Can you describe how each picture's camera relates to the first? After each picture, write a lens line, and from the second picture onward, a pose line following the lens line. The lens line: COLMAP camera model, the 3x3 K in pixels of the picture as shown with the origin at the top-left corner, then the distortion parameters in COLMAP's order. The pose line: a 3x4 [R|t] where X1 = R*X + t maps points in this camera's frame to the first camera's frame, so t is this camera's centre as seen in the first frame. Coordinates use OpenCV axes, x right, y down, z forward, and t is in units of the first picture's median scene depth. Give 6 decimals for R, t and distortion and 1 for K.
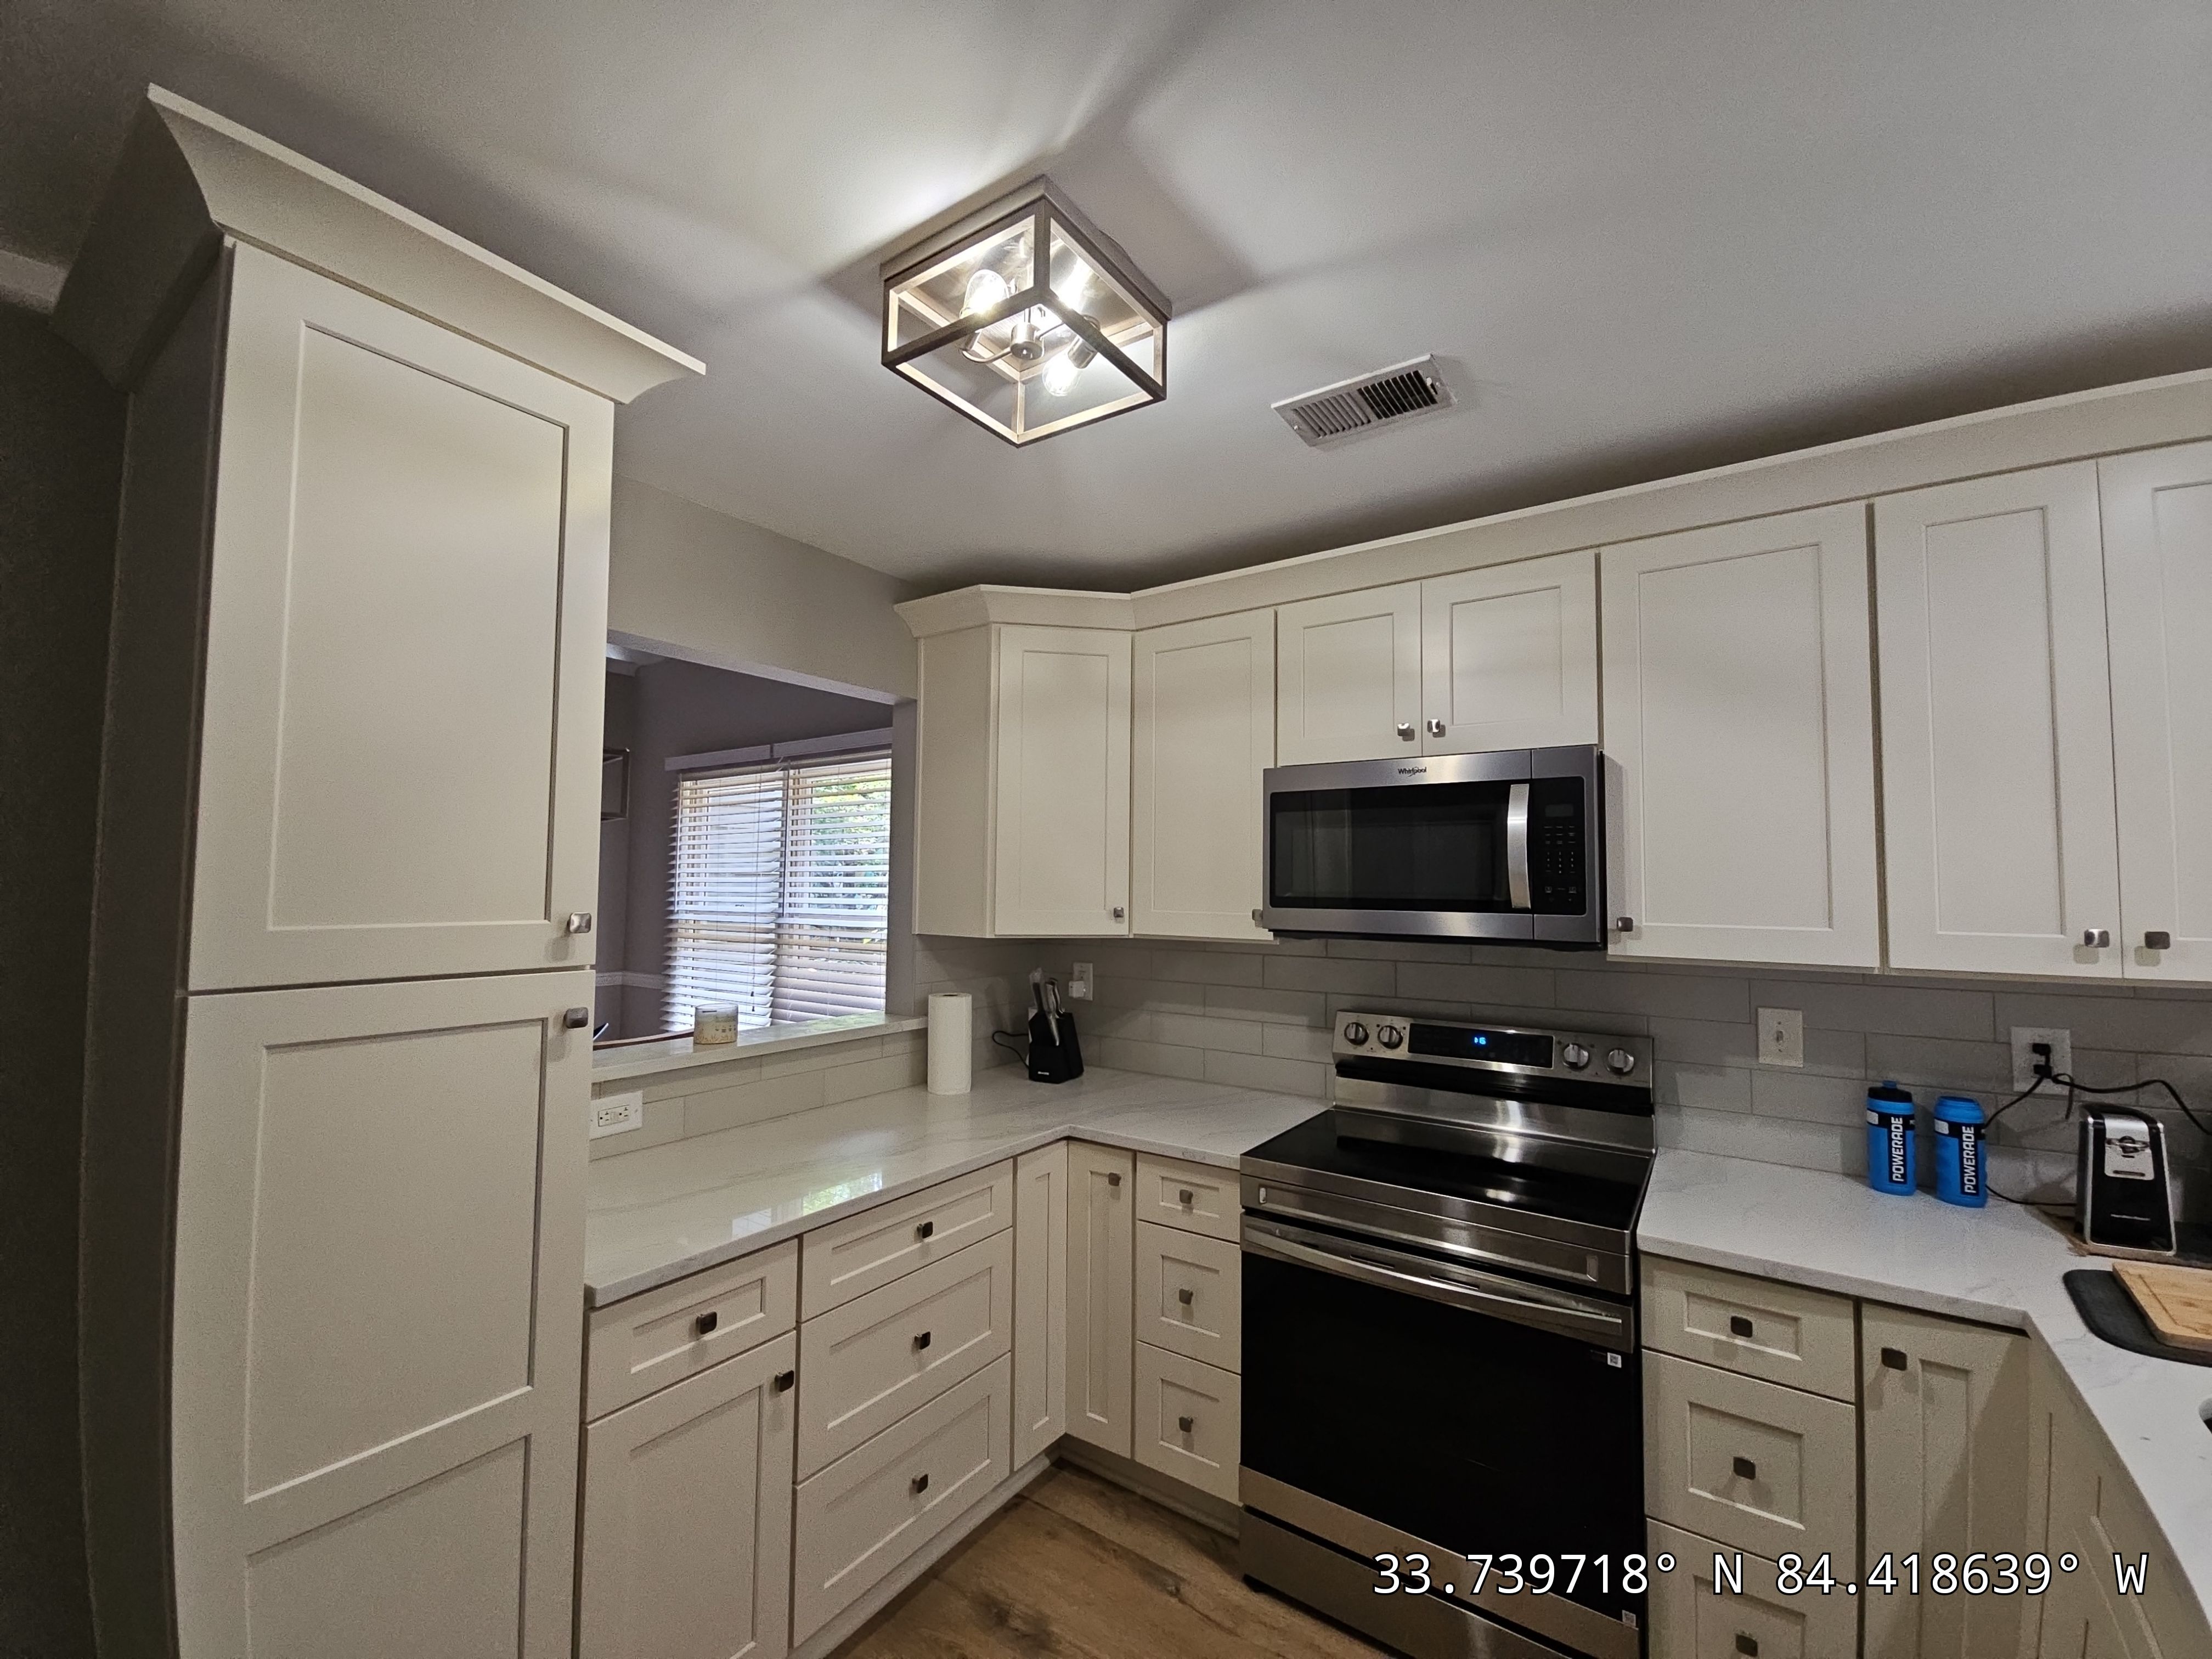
lens RADIAL K [[900.6, 0, 1106.0], [0, 900.6, 839.5], [0, 0, 1]] dist [-0.001694, -0.000185]
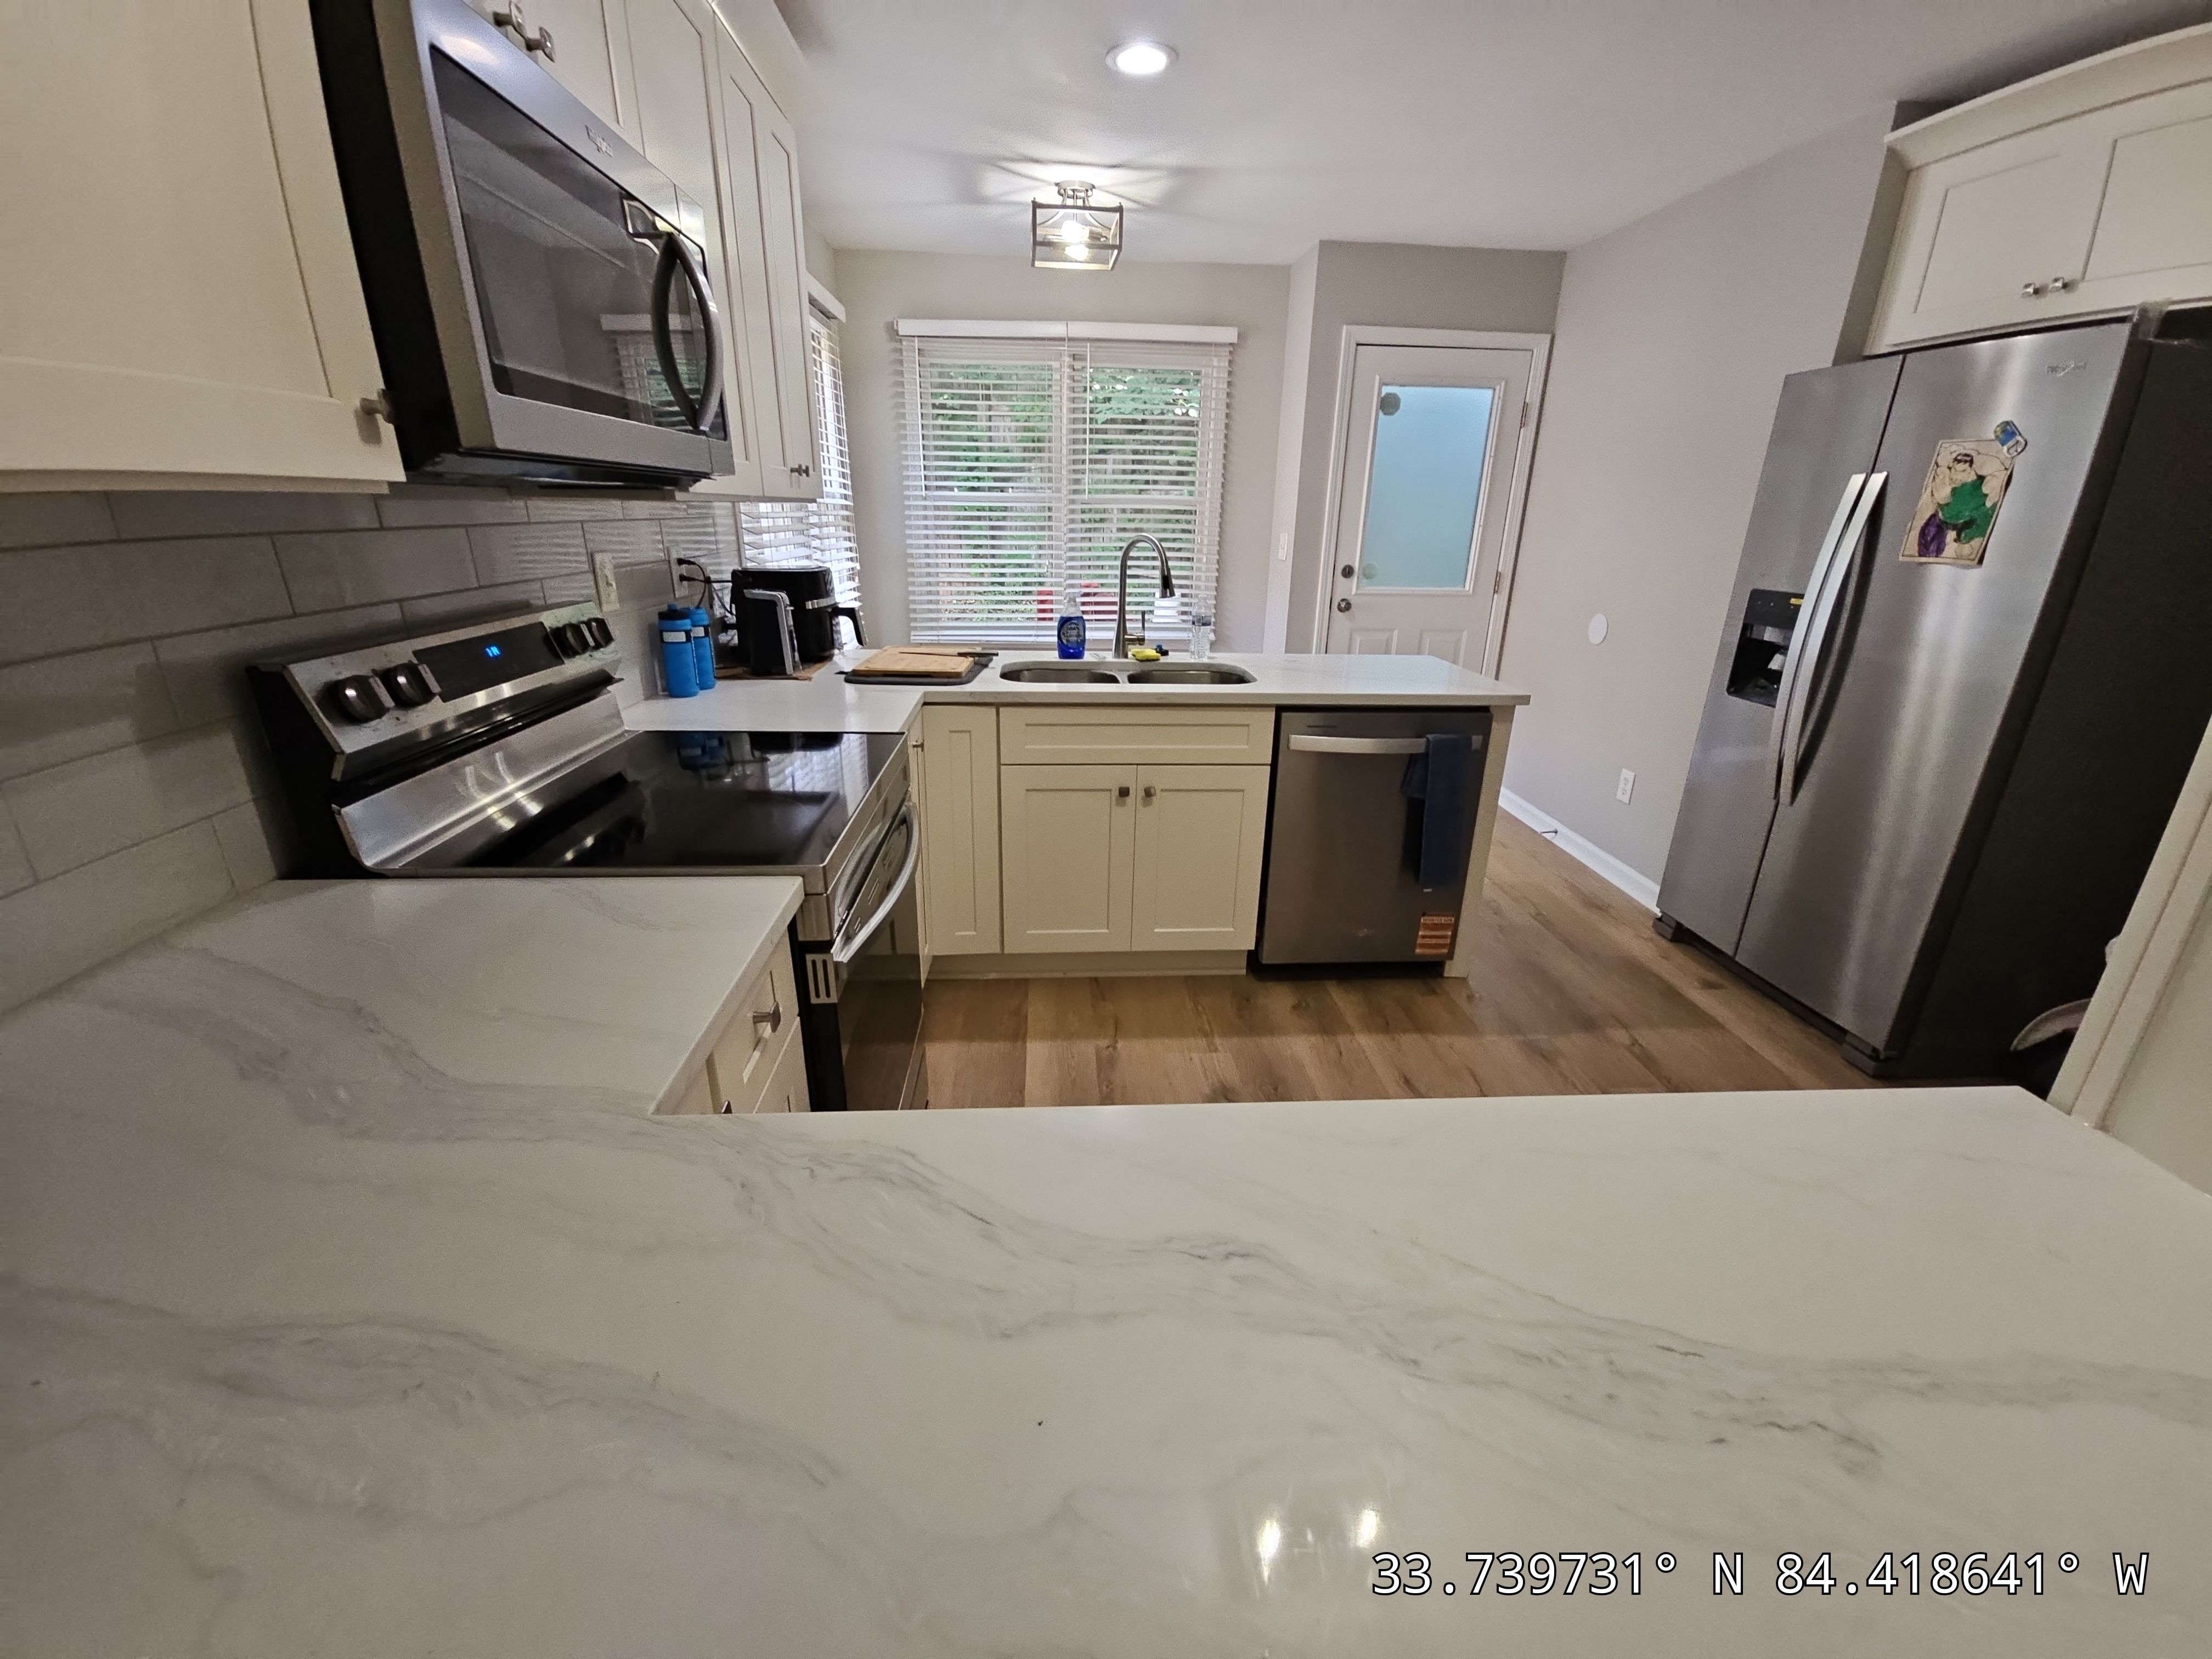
lens RADIAL K [[900.8, 0, 1104.4], [0, 900.8, 837.2], [0, 0, 1]] dist [-0.001024, 0.000923]
pose [[-0.621279, -0.287972, 0.728755, -0.383699], [-0.064556, 0.945671, 0.318653, 0.133053], [-0.780925, 0.150926, -0.606116, 1.196302]]
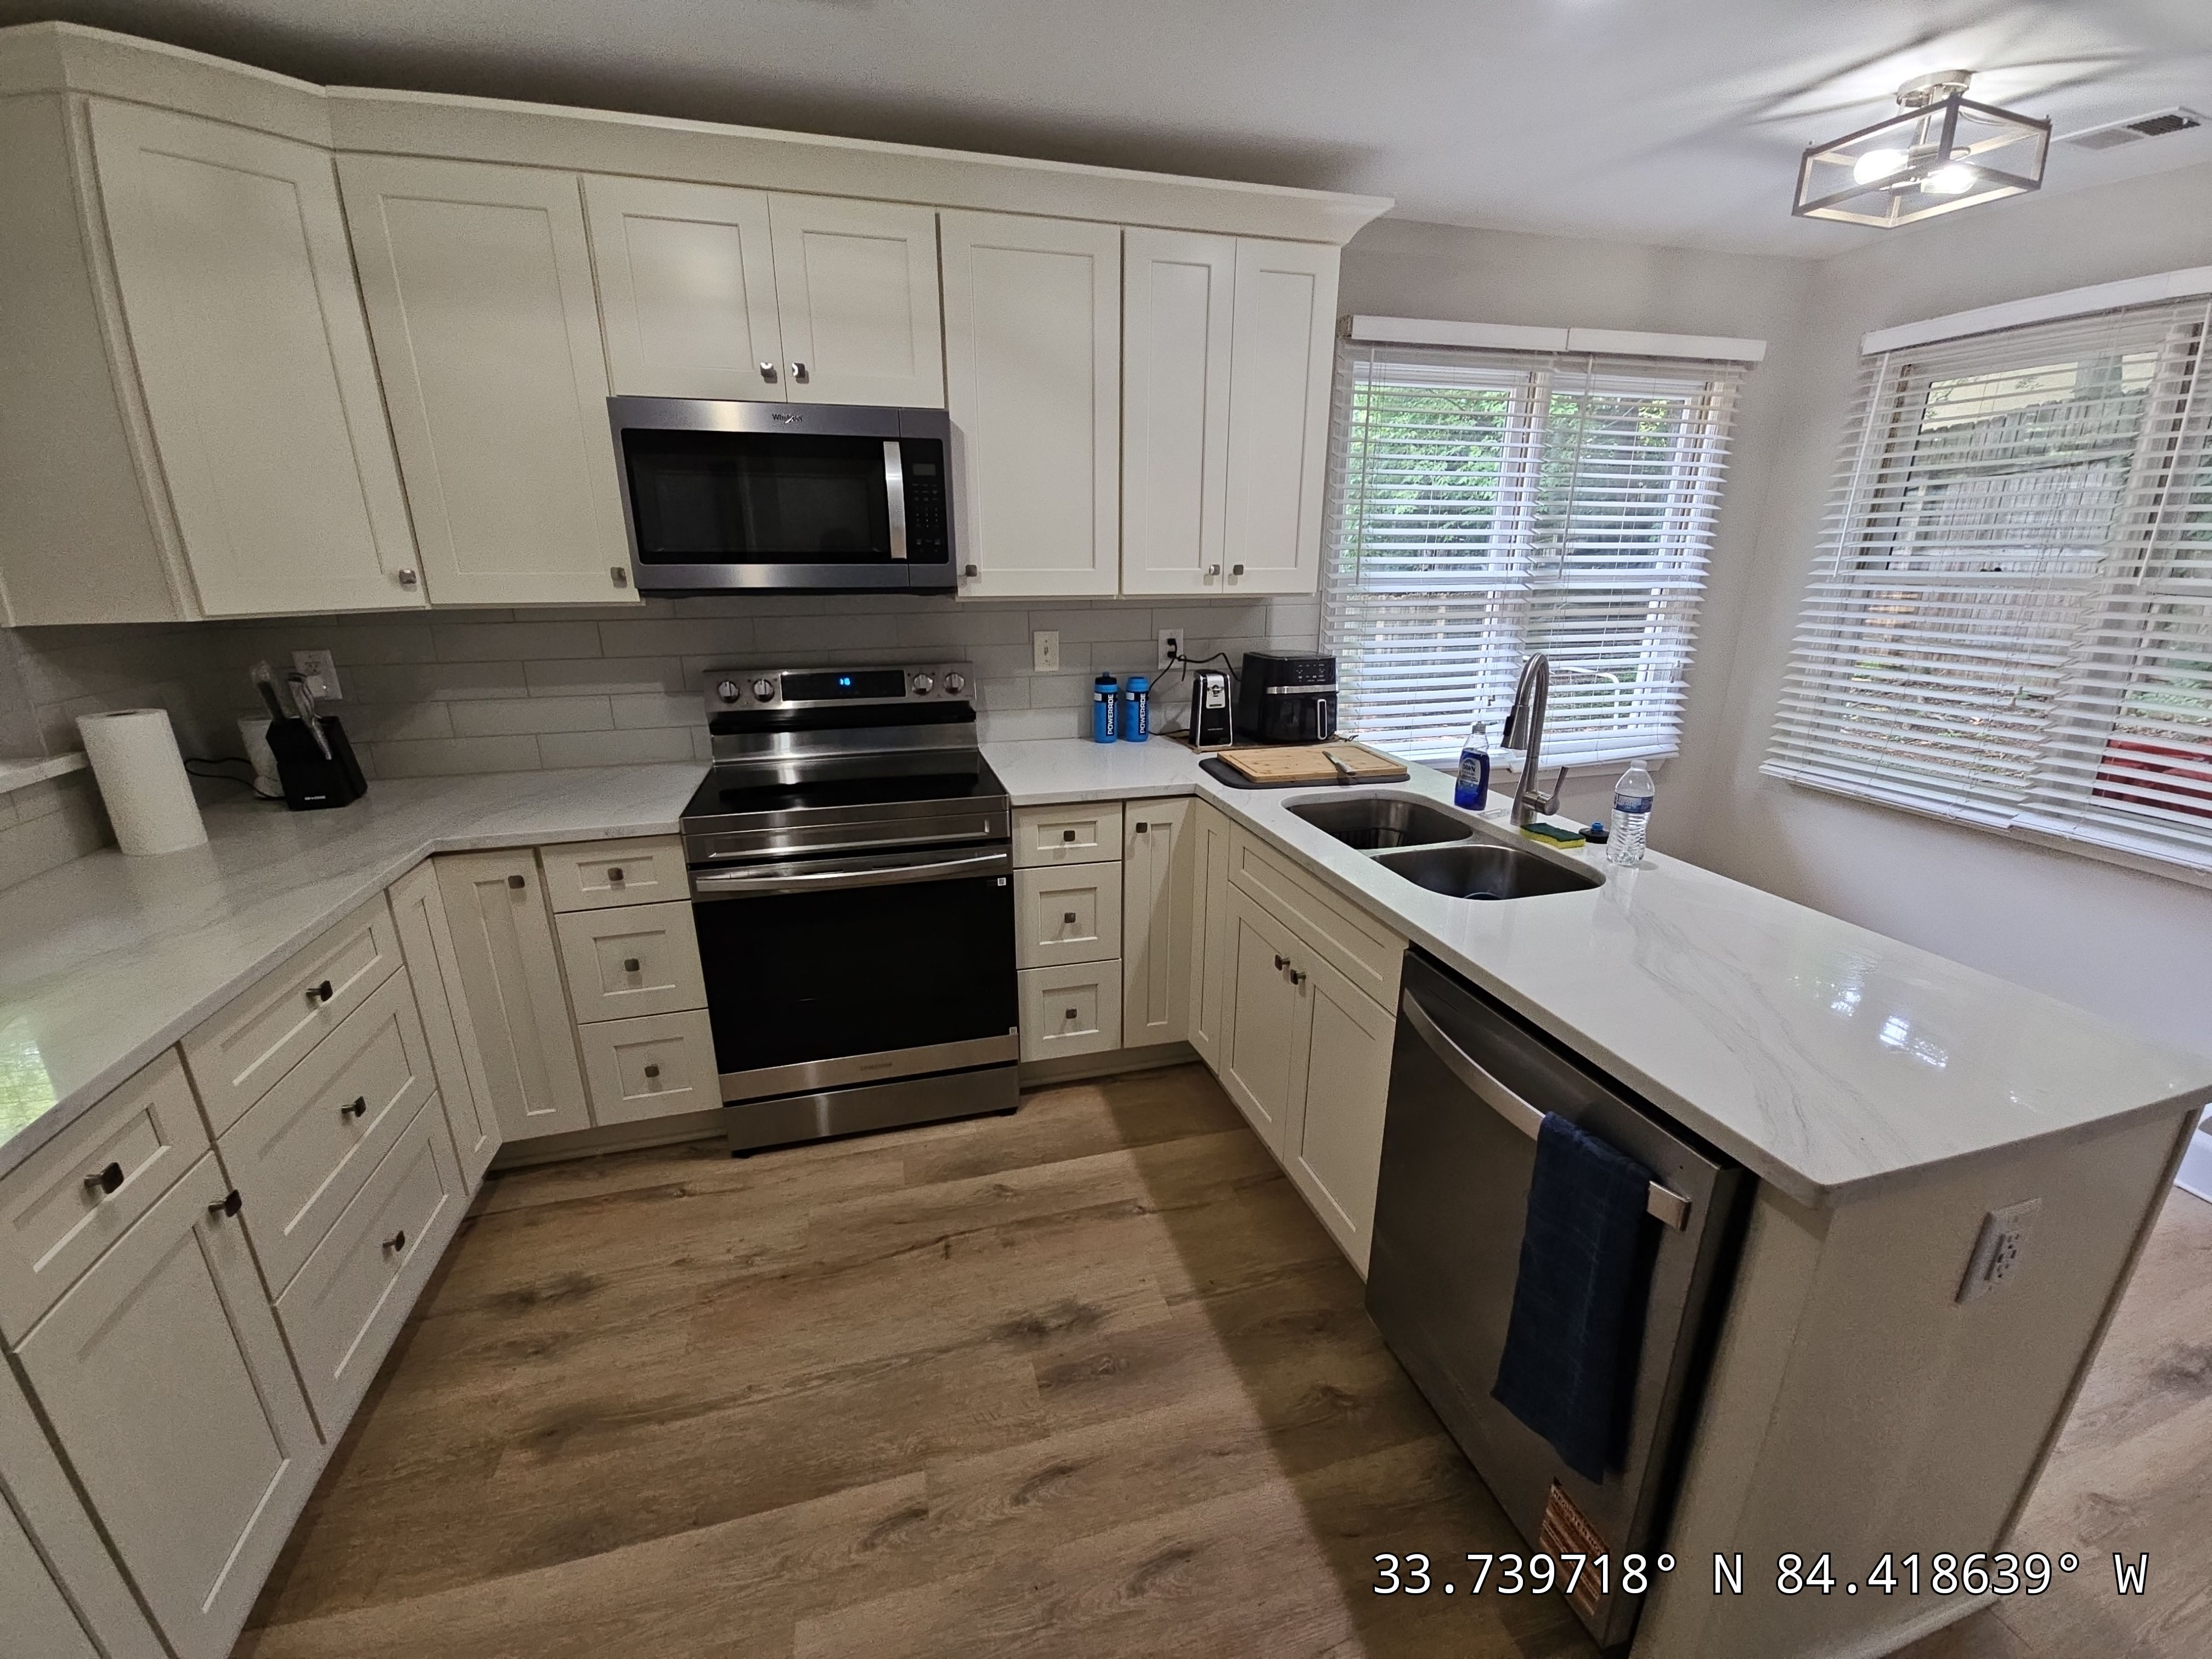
lens RADIAL K [[900.6, 0, 1106.0], [0, 900.6, 839.5], [0, 0, 1]] dist [-0.001694, -0.000185]
pose [[0.636846, -0.244696, 0.731130, -0.289130], [-0.033339, 0.938672, 0.343196, 0.009024], [-0.770270, -0.242938, 0.589632, 0.025015]]
